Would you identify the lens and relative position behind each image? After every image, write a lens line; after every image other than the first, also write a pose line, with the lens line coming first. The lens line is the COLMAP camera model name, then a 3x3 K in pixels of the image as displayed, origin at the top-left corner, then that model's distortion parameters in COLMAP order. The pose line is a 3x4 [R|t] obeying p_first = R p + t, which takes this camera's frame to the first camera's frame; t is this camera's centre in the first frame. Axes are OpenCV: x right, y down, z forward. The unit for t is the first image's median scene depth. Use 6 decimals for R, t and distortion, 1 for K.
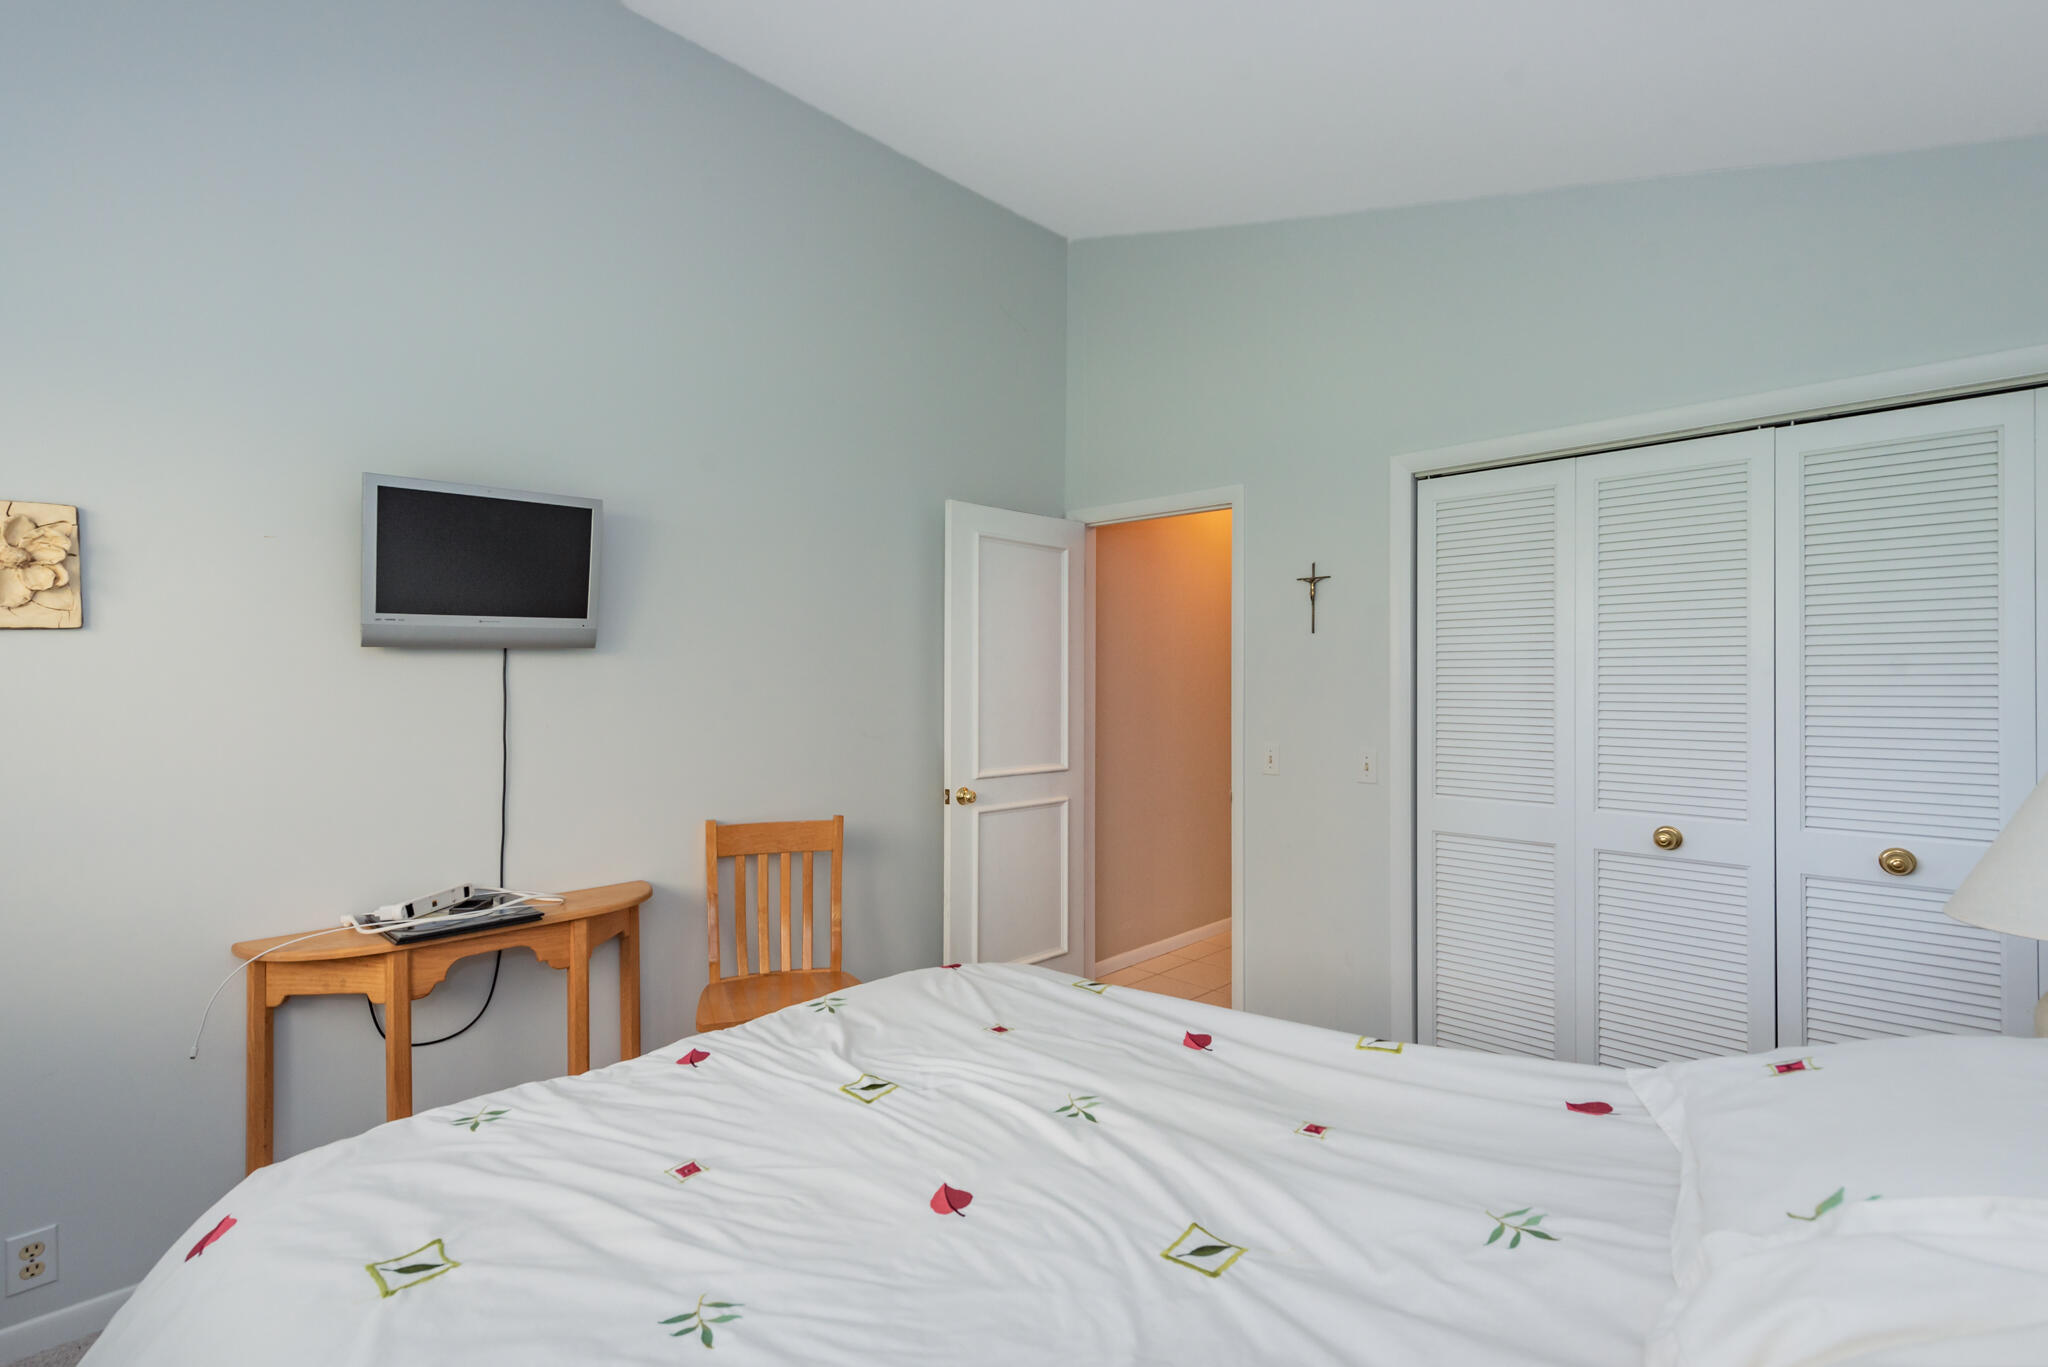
lens RADIAL K [[939.6, 0, 1030.7], [0, 939.6, 689.1], [0, 0, 1]] dist [0.016491, -0.010709]
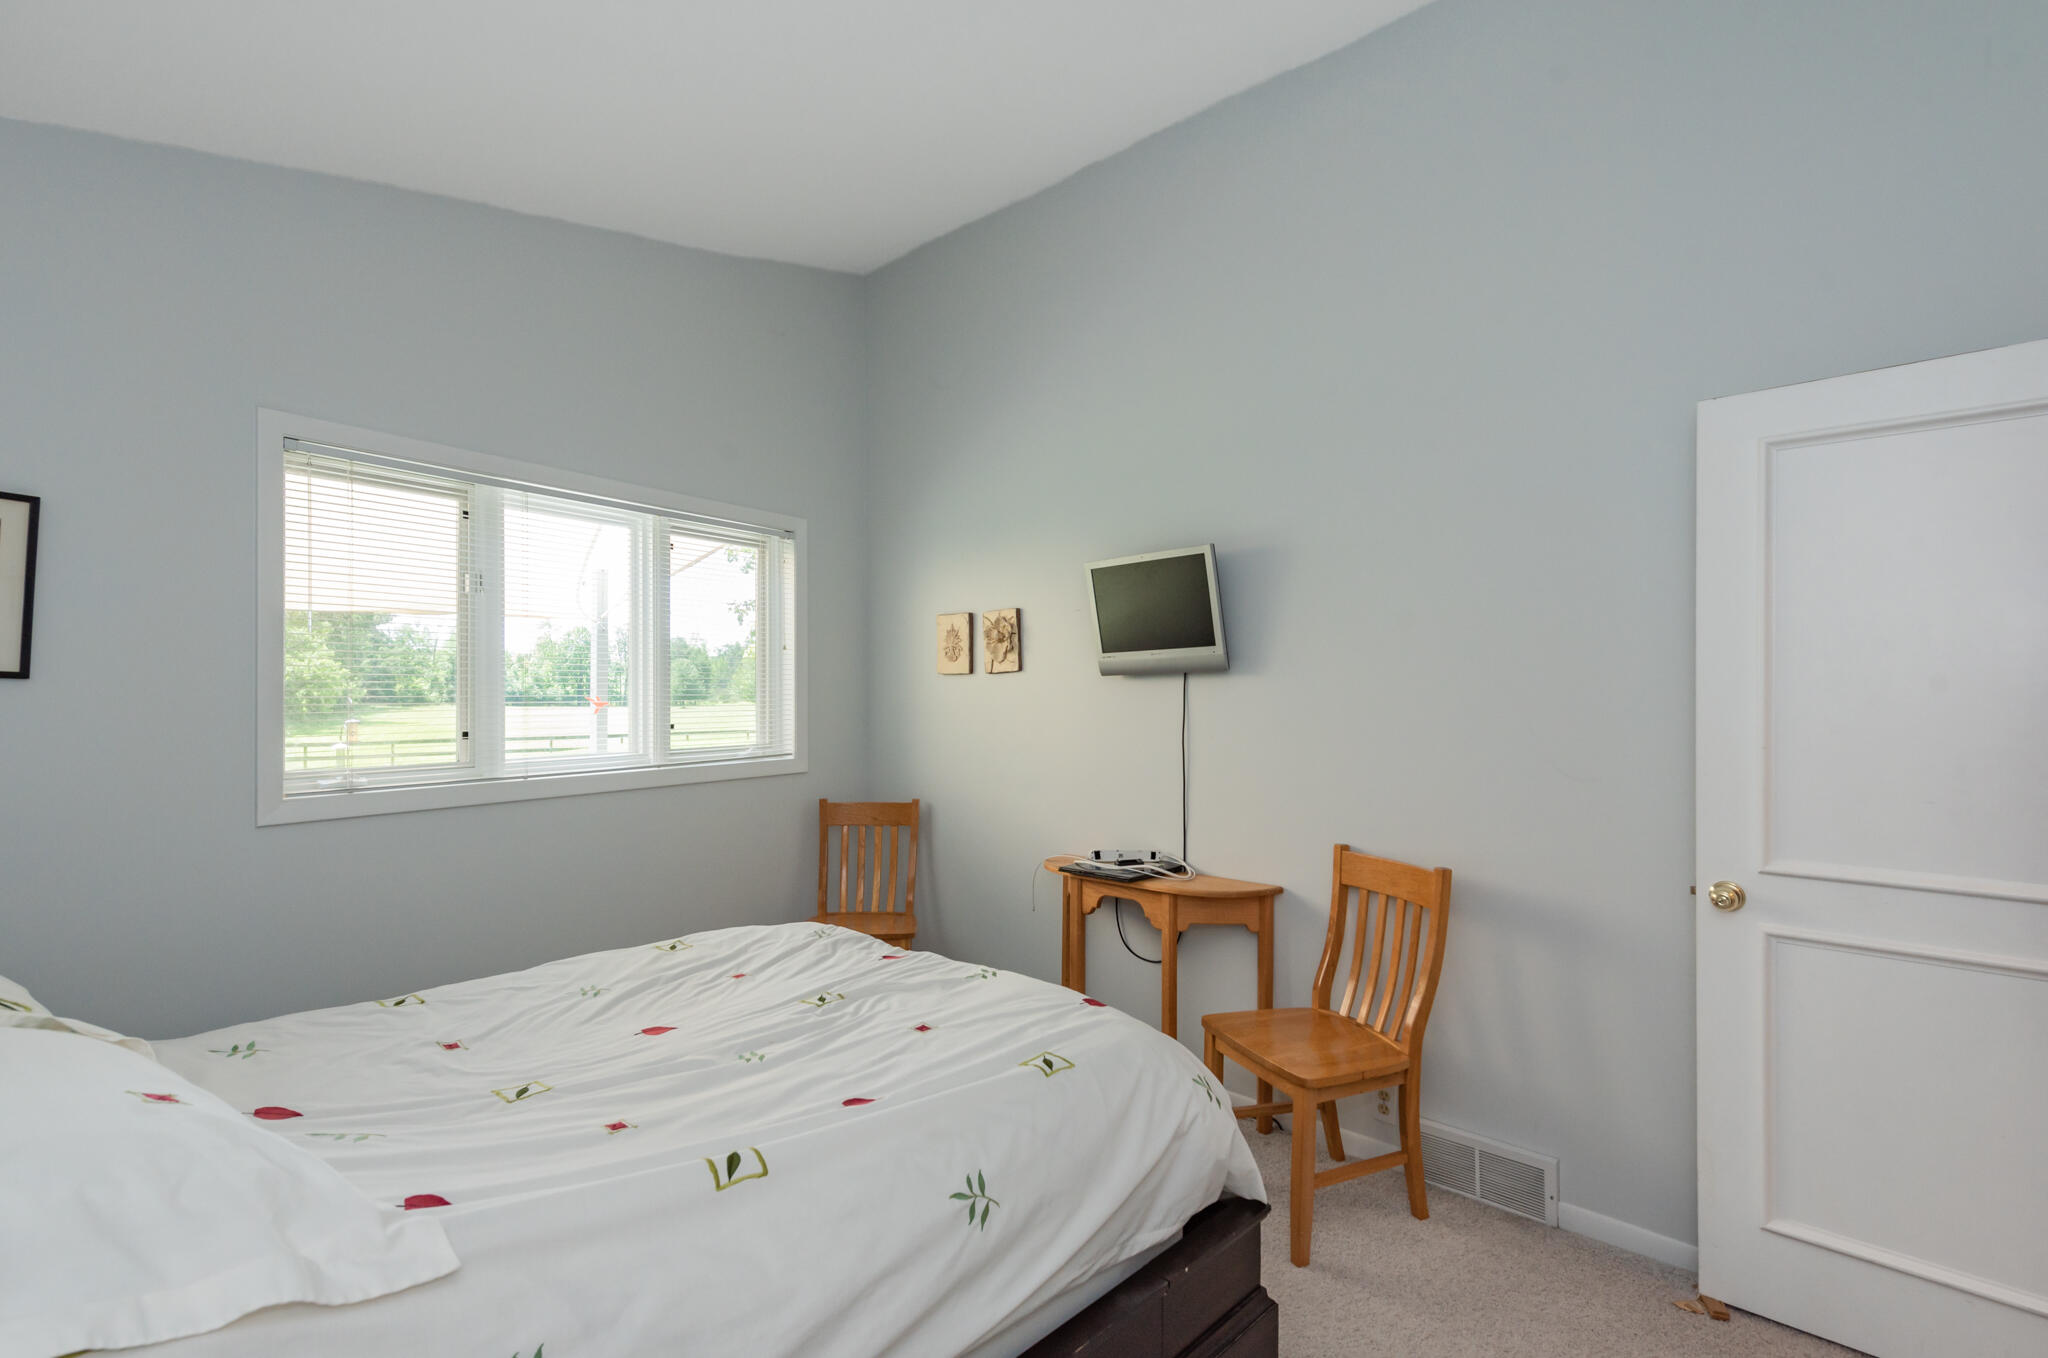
lens RADIAL K [[977.6, 0, 1032.7], [0, 977.6, 692.8], [0, 0, 1]] dist [0.015312, -0.000206]
pose [[0.002654, -0.001453, -0.999995, 0.789145], [-0.007054, 0.999974, -0.001471, -0.013573], [0.999972, 0.007057, 0.002643, 0.818629]]
